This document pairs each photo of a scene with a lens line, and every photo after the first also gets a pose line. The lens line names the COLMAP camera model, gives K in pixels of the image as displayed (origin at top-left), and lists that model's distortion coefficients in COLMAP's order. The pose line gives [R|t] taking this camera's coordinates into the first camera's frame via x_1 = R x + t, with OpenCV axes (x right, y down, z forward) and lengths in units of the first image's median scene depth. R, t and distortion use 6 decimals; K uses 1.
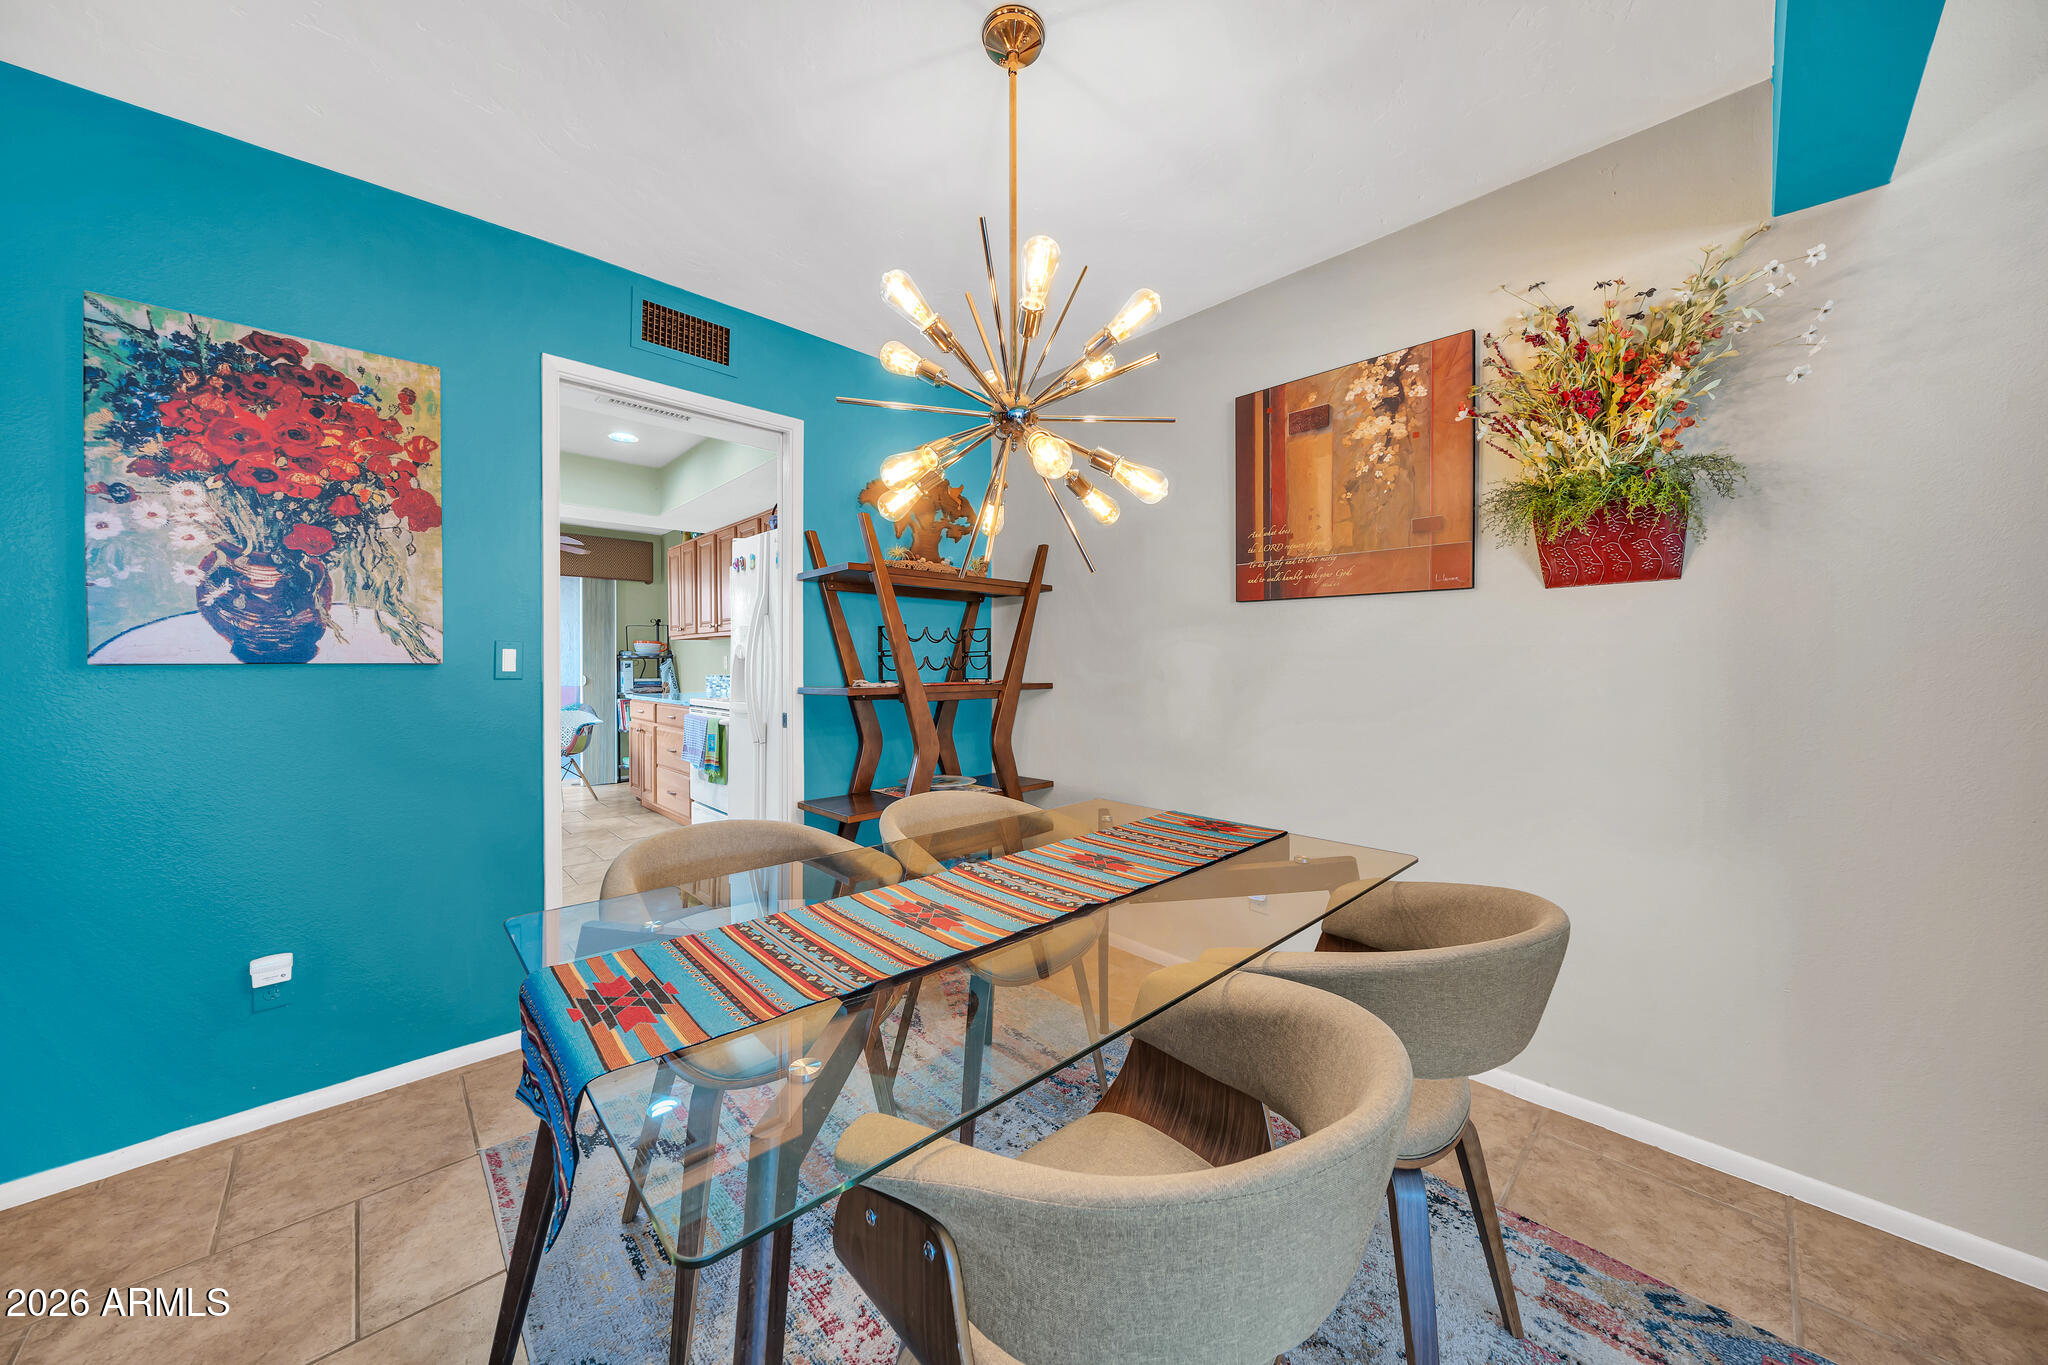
lens RADIAL K [[692.5, 0, 1011.3], [0, 692.5, 668.9], [0, 0, 1]] dist [-0.005942, 0.000390]
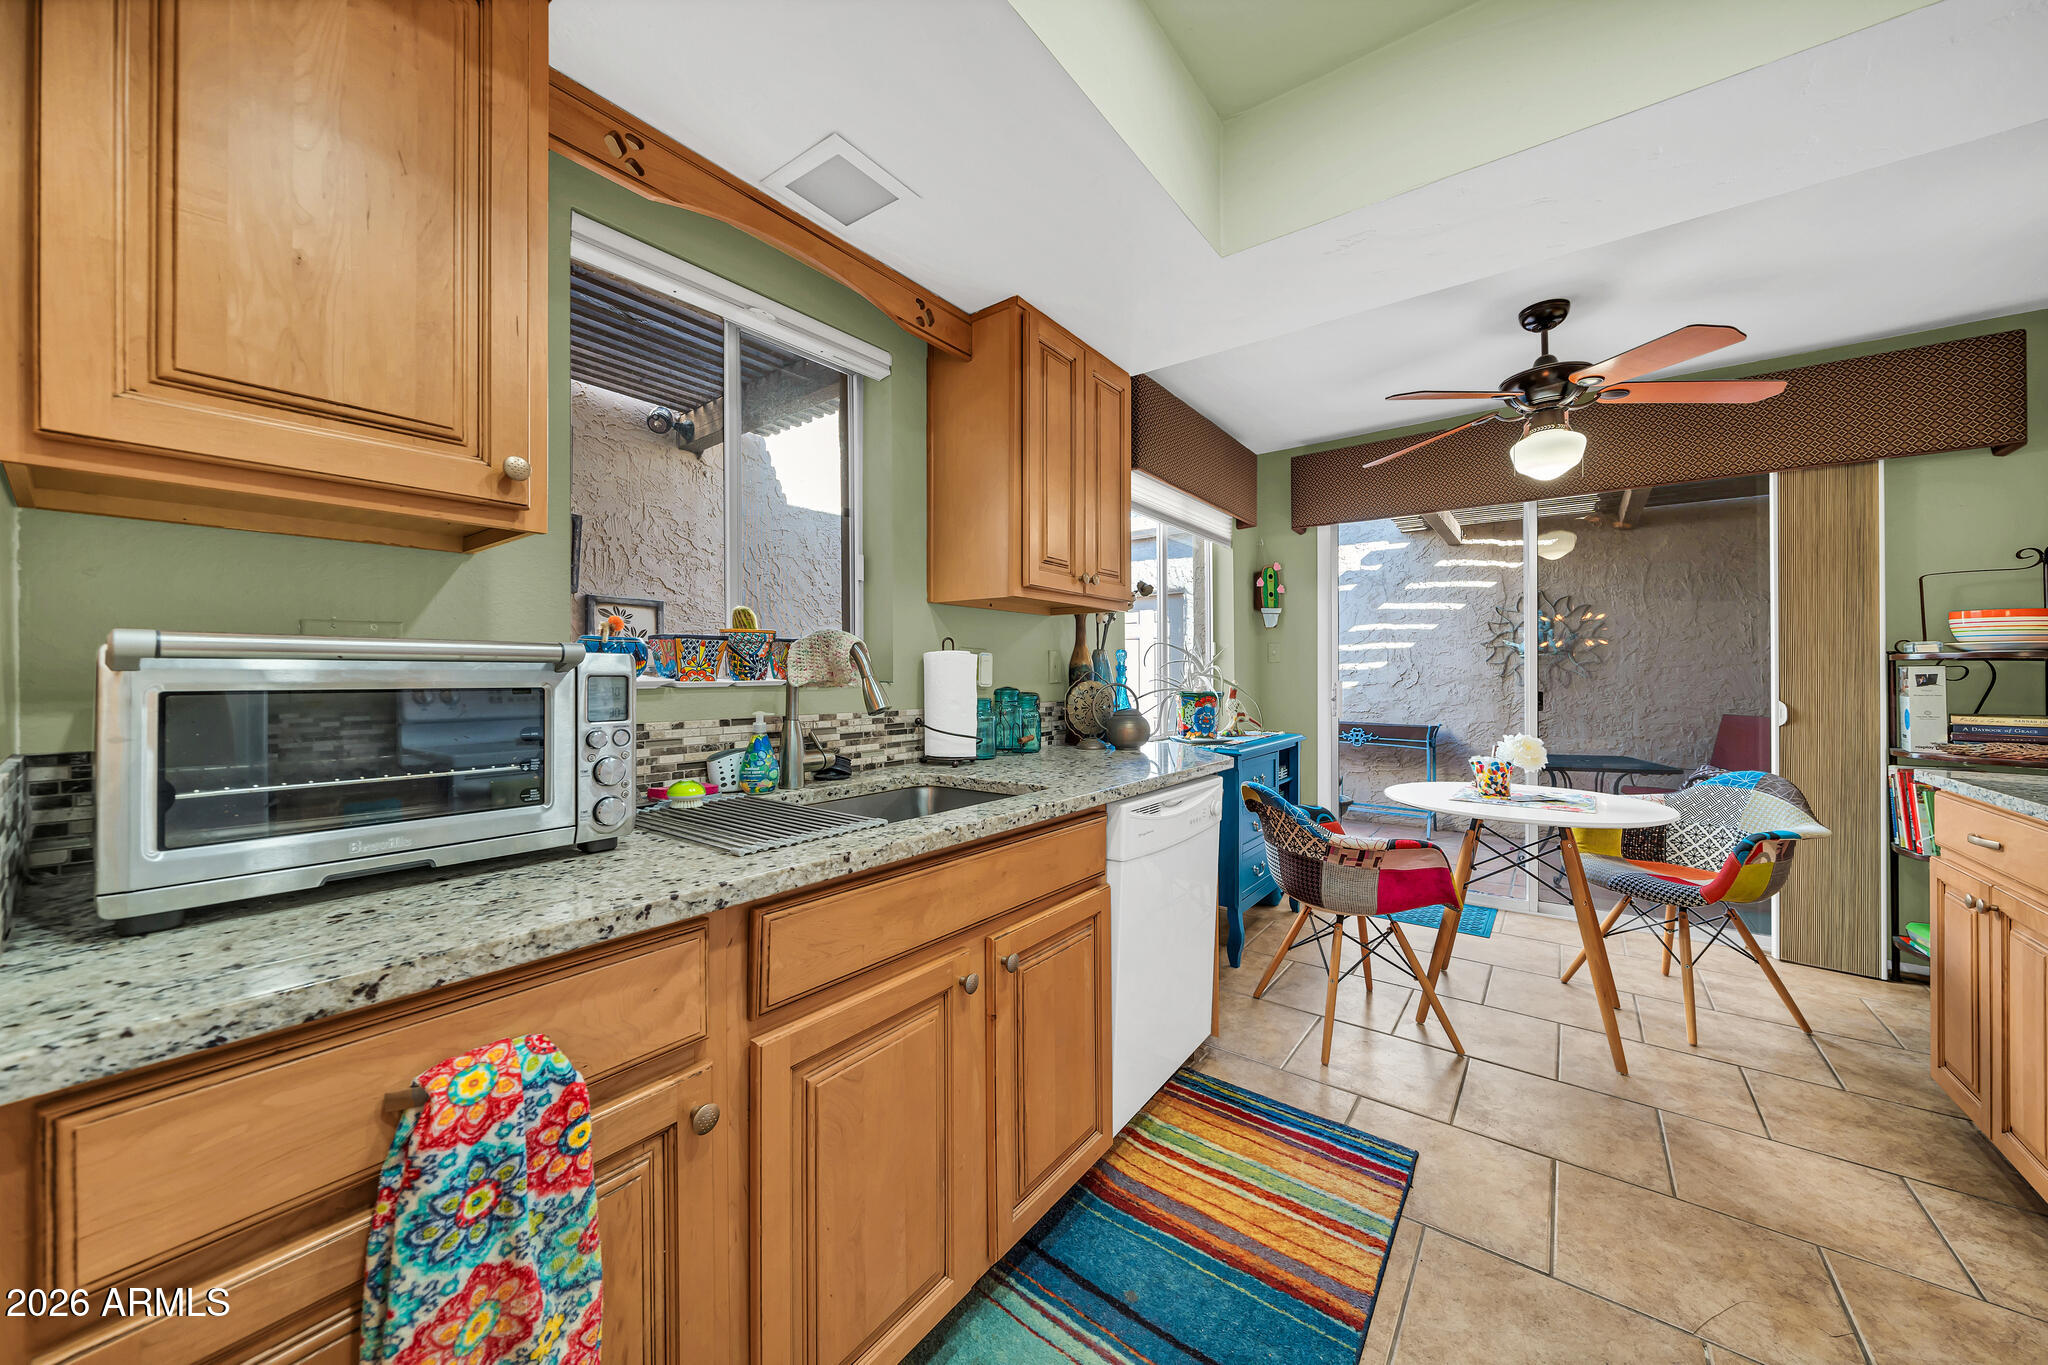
lens RADIAL K [[713.5, 0, 1005.8], [0, 713.5, 672.3], [0, 0, 1]] dist [-0.008107, 0.000407]
pose [[0.143640, -0.003748, -0.989623, -0.250011], [-0.003939, 0.999983, -0.004359, -0.005490], [0.989622, 0.004524, 0.143623, 0.454324]]
